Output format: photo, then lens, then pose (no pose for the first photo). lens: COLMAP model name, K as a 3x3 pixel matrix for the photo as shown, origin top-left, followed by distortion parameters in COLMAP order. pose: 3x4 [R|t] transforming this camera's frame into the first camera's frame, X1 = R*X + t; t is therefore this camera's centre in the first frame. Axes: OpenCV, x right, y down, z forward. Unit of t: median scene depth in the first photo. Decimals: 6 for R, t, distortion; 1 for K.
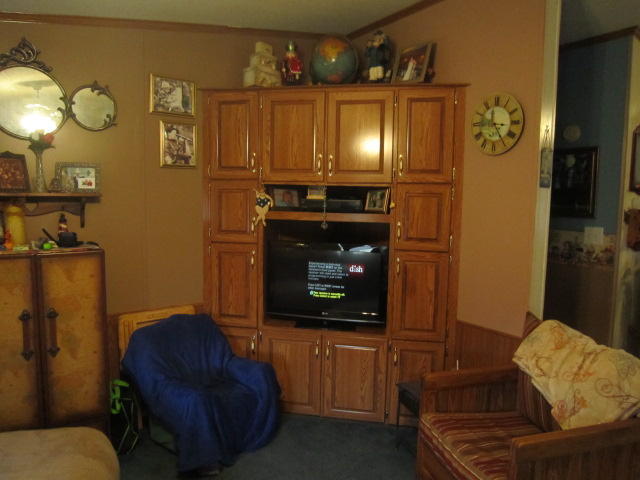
lens RADIAL K [[452.5, 0, 321.3], [0, 452.5, 242.3], [0, 0, 1]] dist [-0.053193, 0.011352]
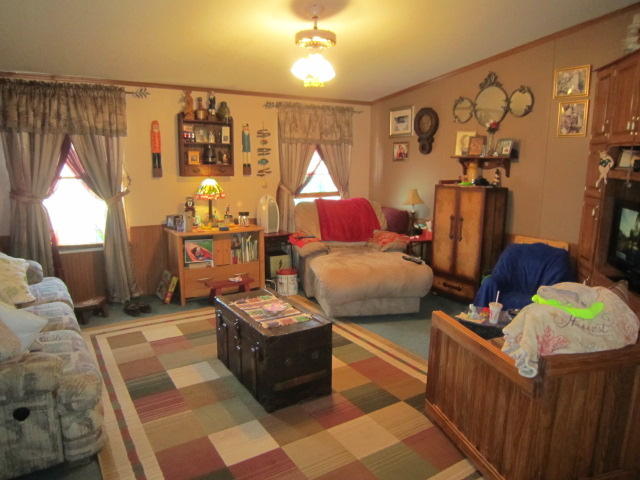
lens RADIAL K [[452.5, 0, 321.3], [0, 452.5, 242.3], [0, 0, 1]] dist [-0.053193, 0.011352]
pose [[-0.033651, 0.167115, -0.985363, 1.061807], [-0.102315, 0.980165, 0.169727, -0.008241], [0.994183, 0.106529, -0.015885, 0.331276]]
